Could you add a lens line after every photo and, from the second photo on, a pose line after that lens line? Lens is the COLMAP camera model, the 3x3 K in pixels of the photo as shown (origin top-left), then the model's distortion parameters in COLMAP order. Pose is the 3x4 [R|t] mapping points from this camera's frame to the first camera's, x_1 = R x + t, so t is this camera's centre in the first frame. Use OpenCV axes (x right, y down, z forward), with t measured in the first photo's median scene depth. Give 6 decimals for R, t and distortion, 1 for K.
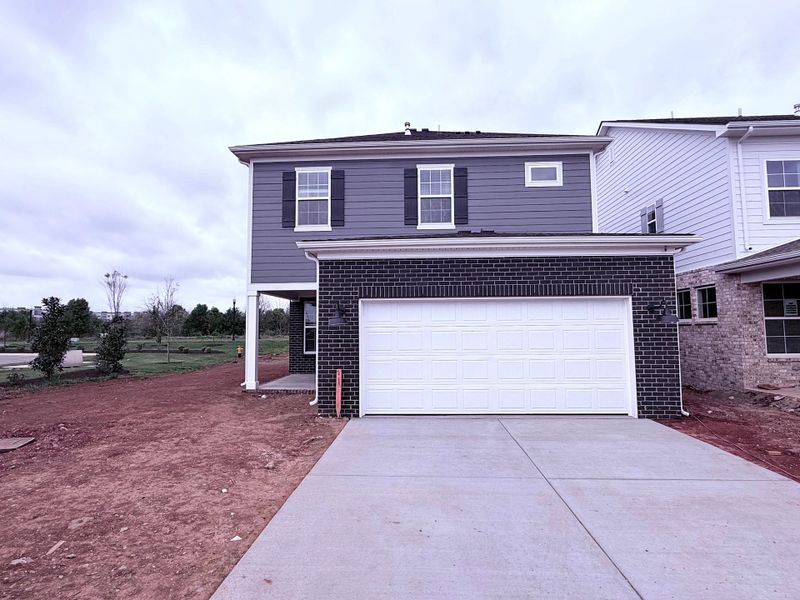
lens RADIAL K [[426.5, 0, 400.0], [0, 426.5, 300.0], [0, 0, 1]] dist [-0.002249, -0.000905]
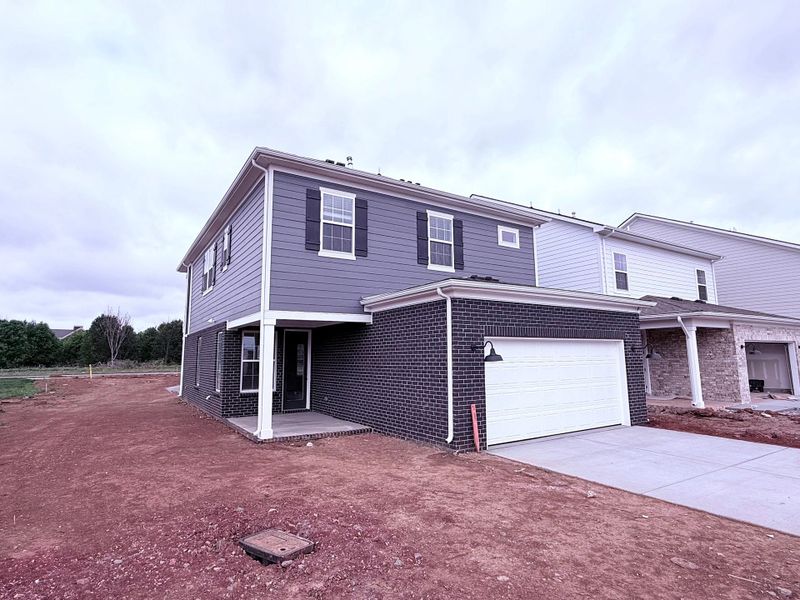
lens RADIAL K [[432.6, 0, 401.4], [0, 432.6, 292.0], [0, 0, 1]] dist [0.023418, 0.000255]
pose [[0.807501, 0.080219, 0.584386, -0.641357], [-0.037757, 0.995707, -0.084508, -0.011996], [-0.588657, 0.046175, 0.807063, 0.154083]]
